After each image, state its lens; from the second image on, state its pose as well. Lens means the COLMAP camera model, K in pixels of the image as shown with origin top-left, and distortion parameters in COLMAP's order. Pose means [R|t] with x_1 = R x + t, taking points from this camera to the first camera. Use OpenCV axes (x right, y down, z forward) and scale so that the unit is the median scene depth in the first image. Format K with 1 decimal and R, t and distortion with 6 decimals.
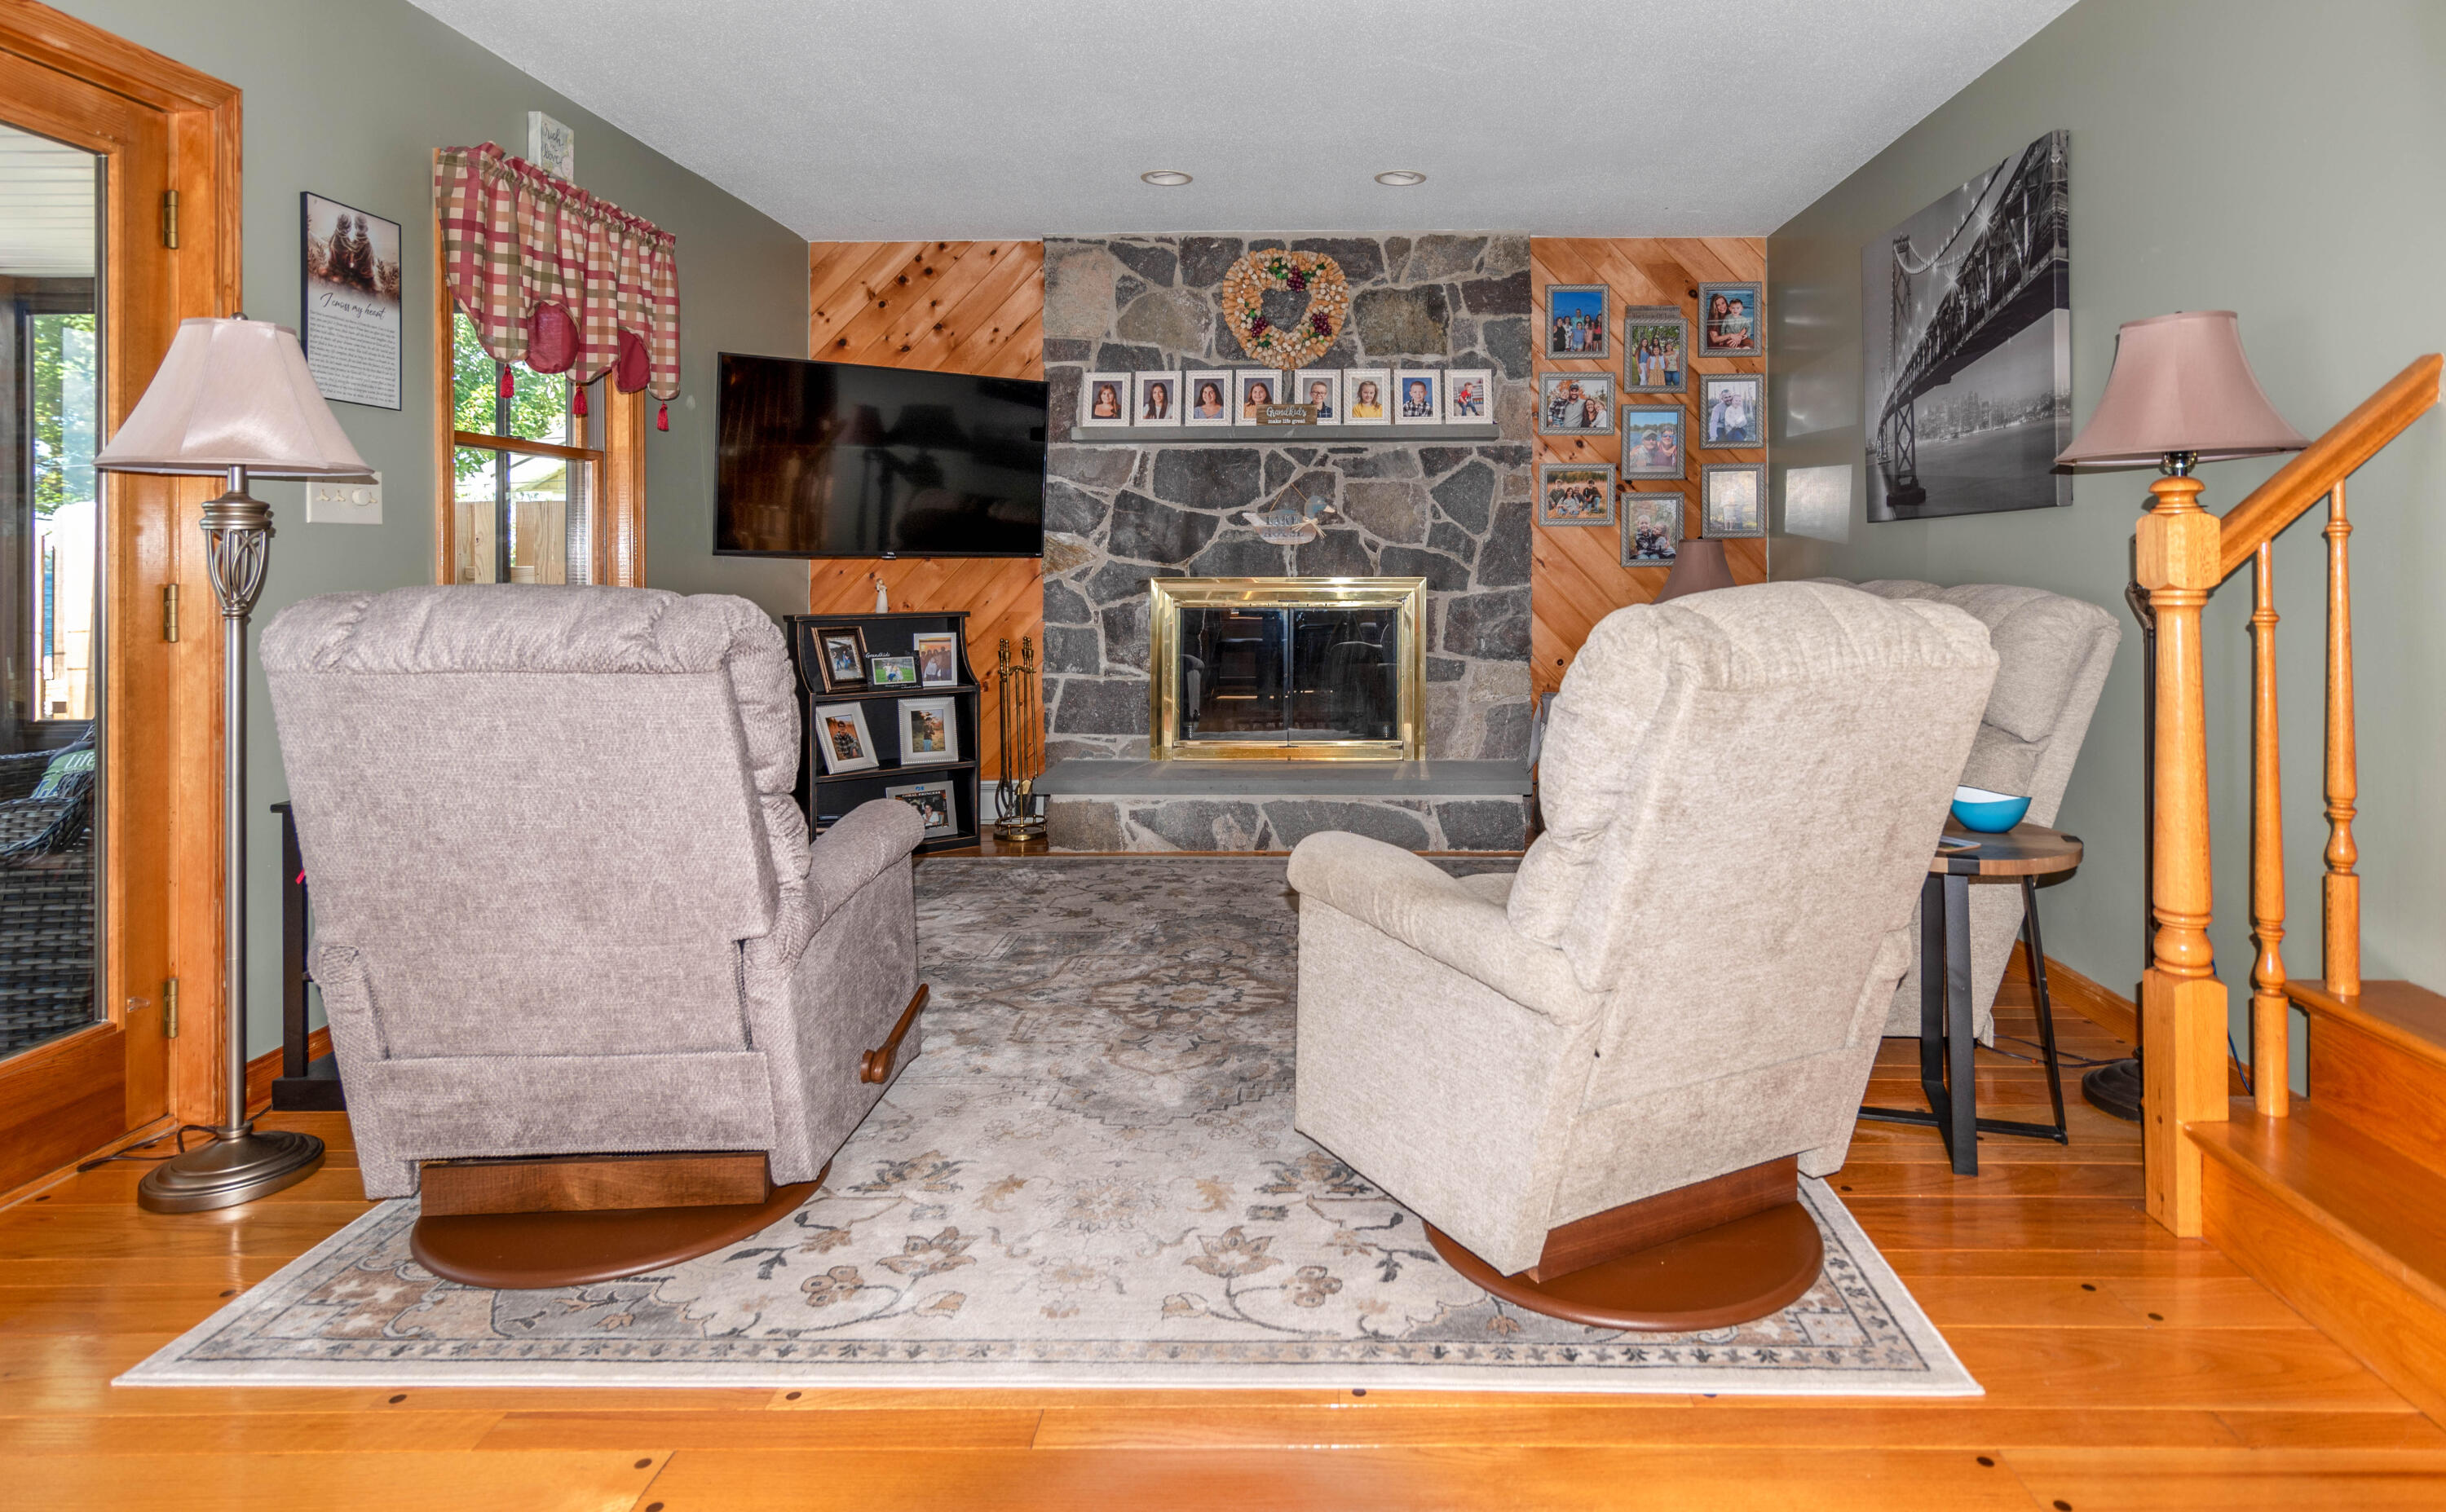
lens RADIAL K [[1321.9, 0, 1335.2], [0, 1321.9, 562.1], [0, 0, 1]] dist [0.003078, -0.001265]
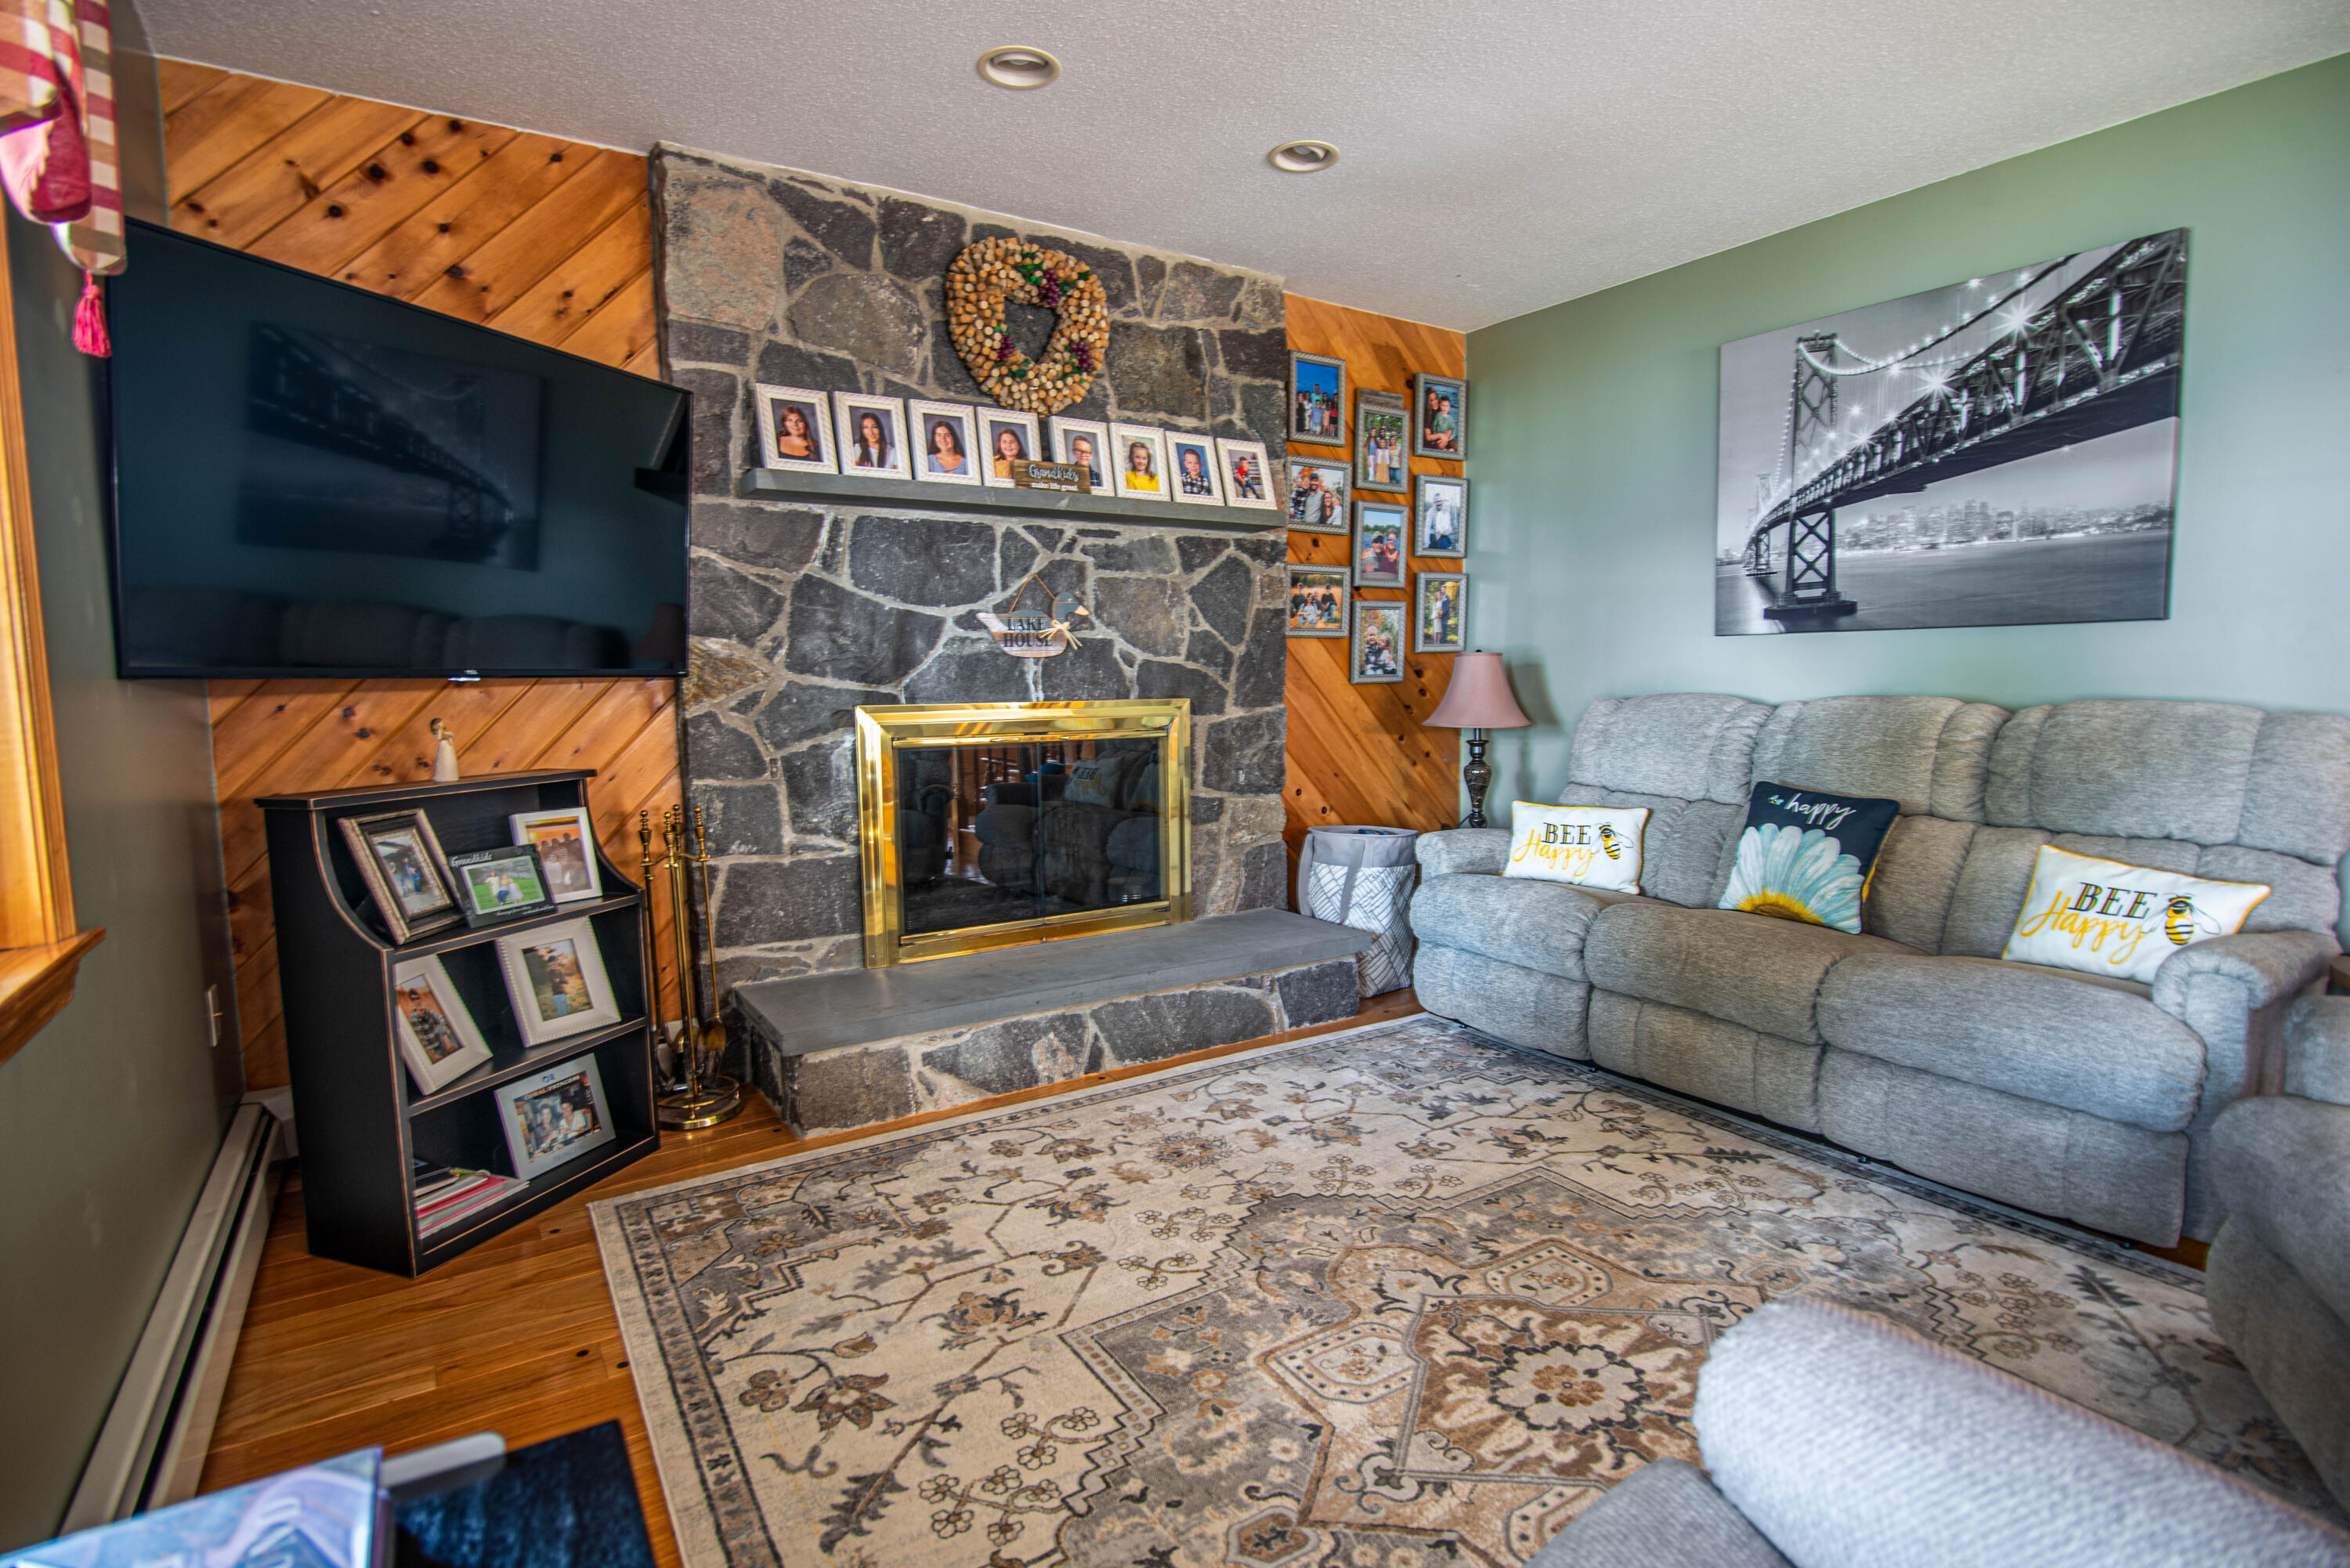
lens RADIAL K [[1160.2, 0, 1174.0], [0, 1160.2, 788.6], [0, 0, 1]] dist [-0.018015, 0.000532]
pose [[0.836558, -0.059106, 0.544680, -0.328895], [0.006189, 0.995120, 0.098481, -0.003540], [-0.547843, -0.079014, 0.832842, 0.408817]]
